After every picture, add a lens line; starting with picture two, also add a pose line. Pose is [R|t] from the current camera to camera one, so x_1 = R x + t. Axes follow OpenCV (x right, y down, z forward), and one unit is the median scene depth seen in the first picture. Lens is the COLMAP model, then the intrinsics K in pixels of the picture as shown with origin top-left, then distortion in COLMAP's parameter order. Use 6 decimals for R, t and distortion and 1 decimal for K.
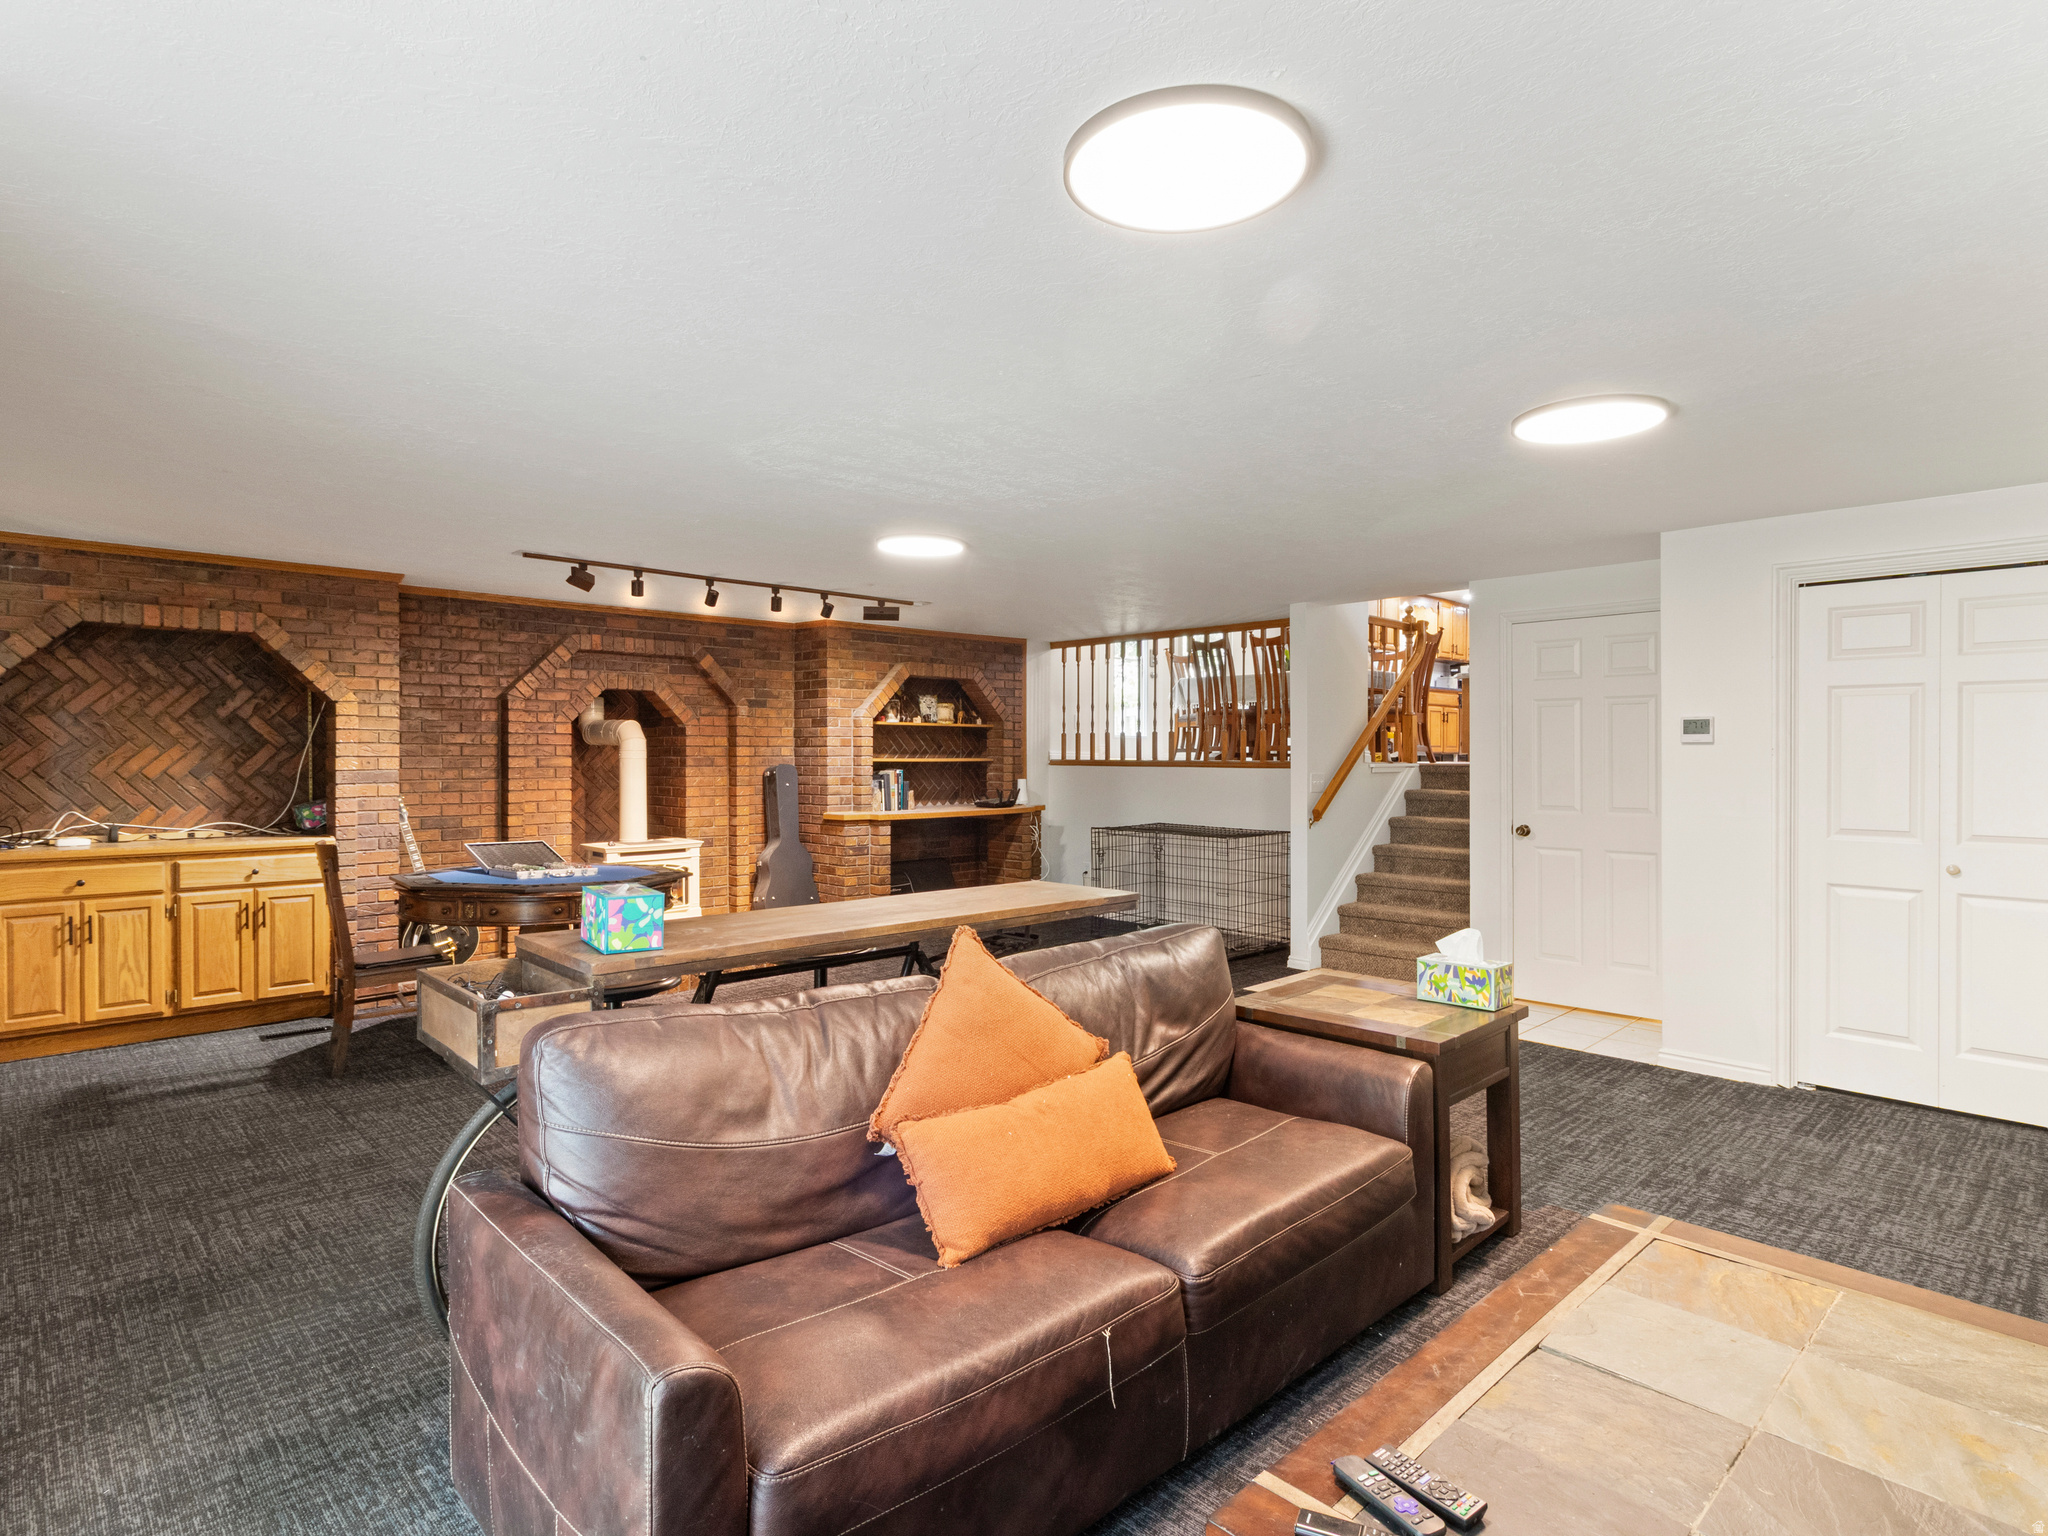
lens RADIAL K [[1074.6, 0, 1027.0], [0, 1074.6, 740.1], [0, 0, 1]] dist [0.004428, 0.001277]
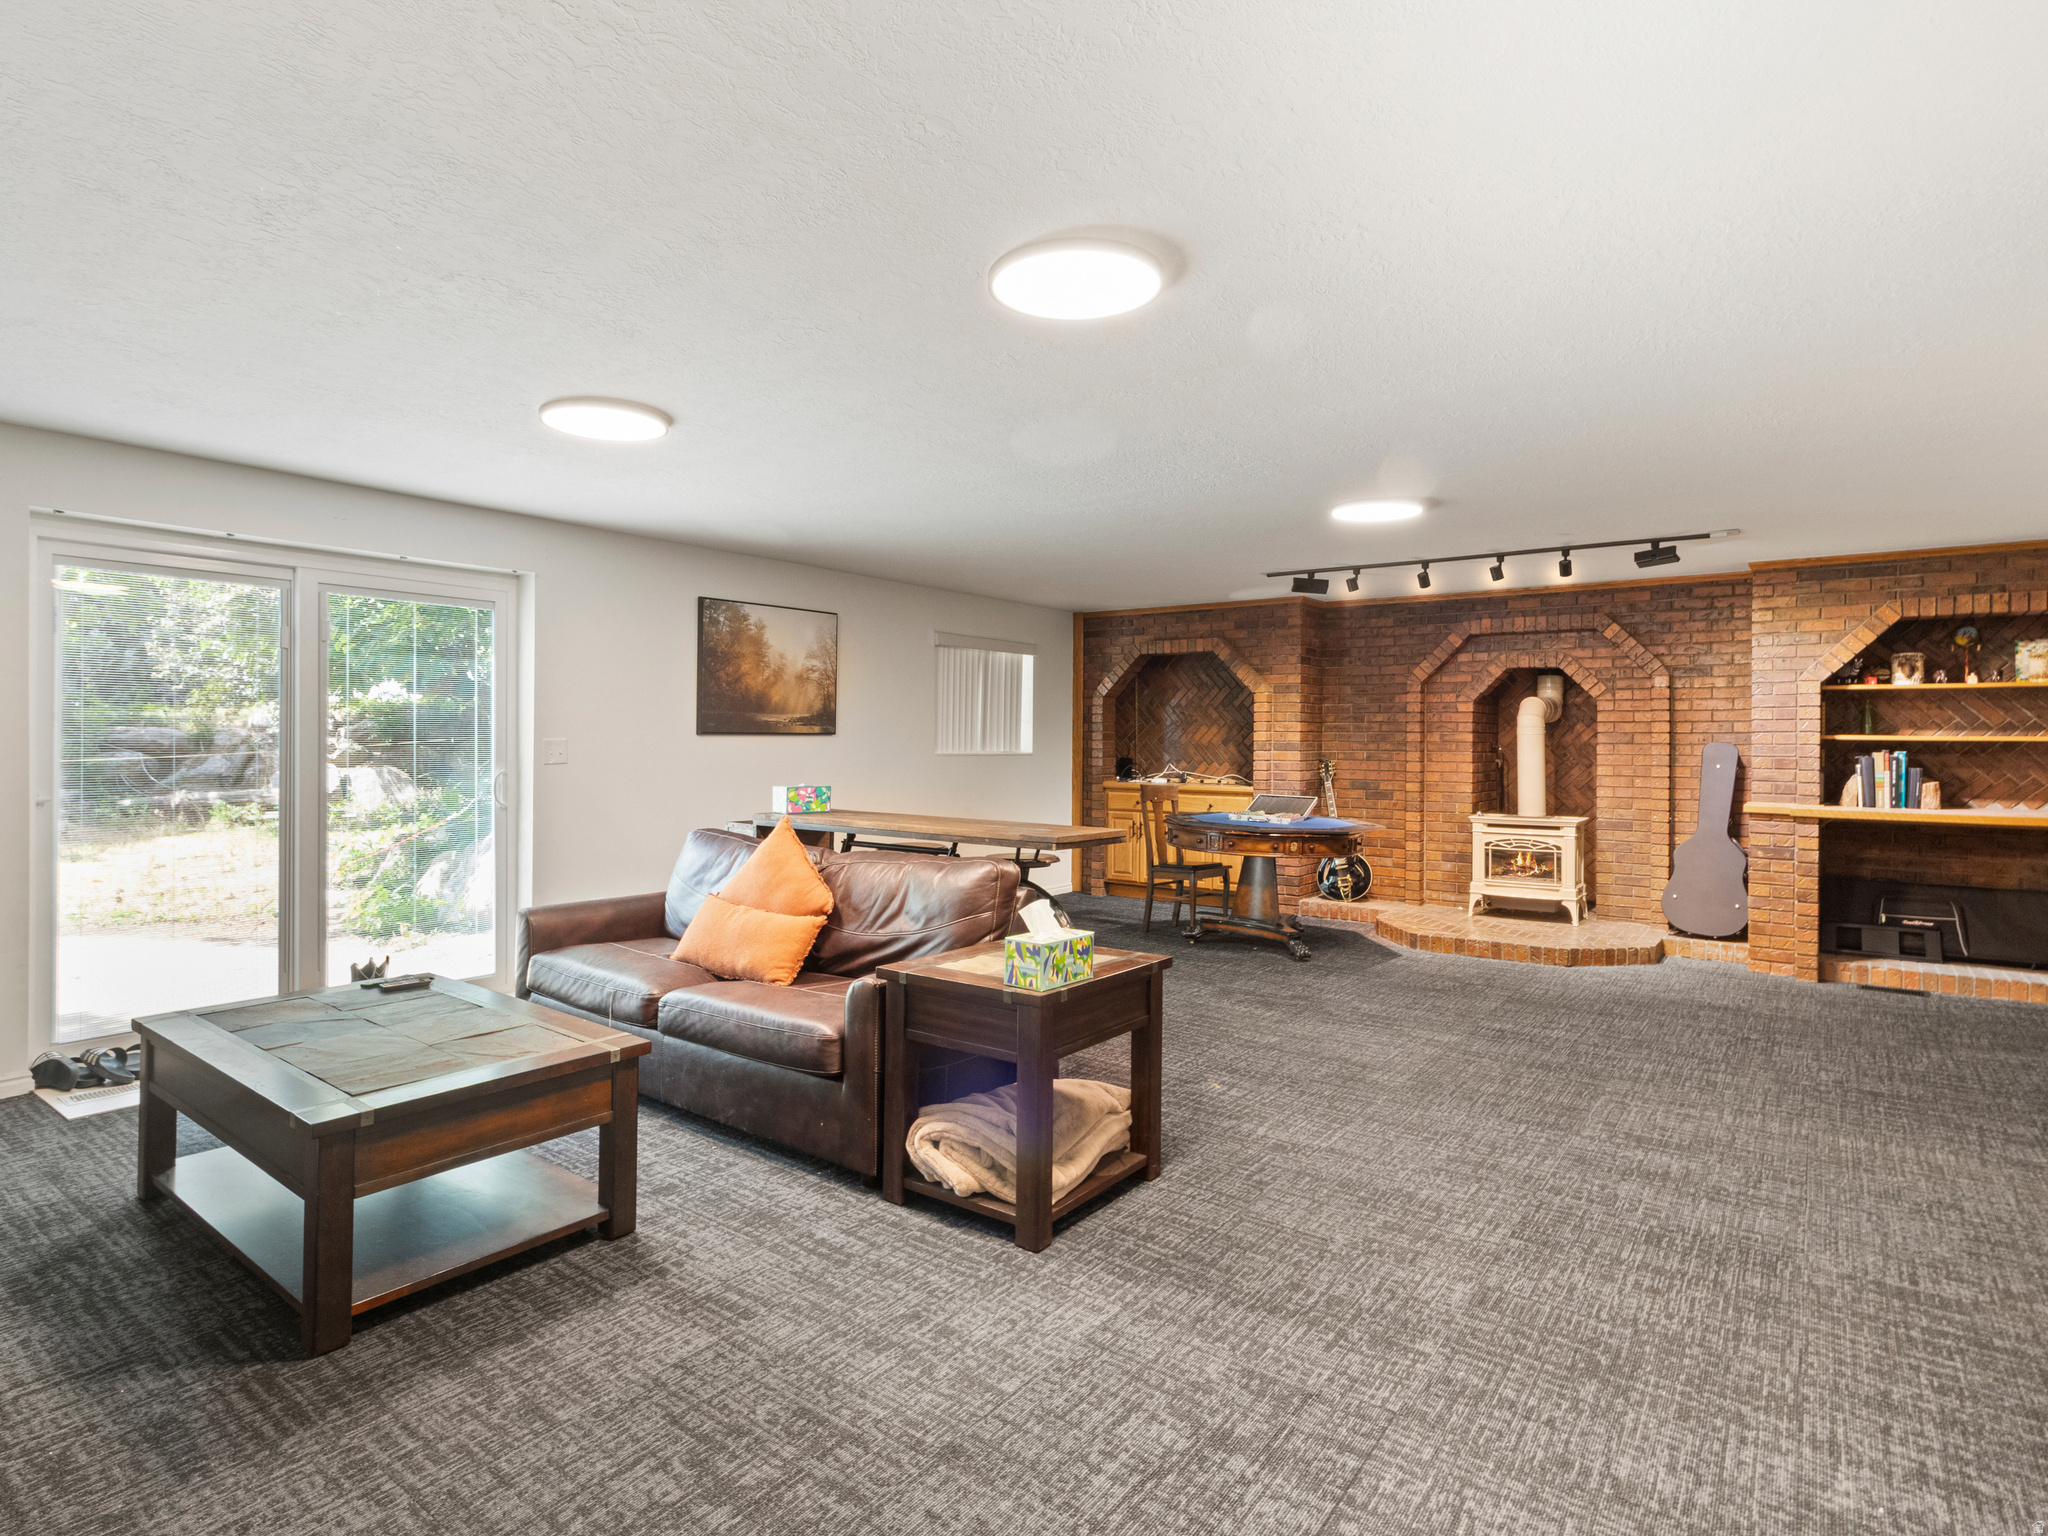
lens RADIAL K [[1073.7, 0, 1021.8], [0, 1073.7, 694.6], [0, 0, 1]] dist [0.001924, 0.000267]
pose [[0.154666, -0.041402, -0.987099, 0.633273], [0.005641, 0.999142, -0.041023, 0.020596], [0.987951, 0.000777, 0.154767, 0.408286]]
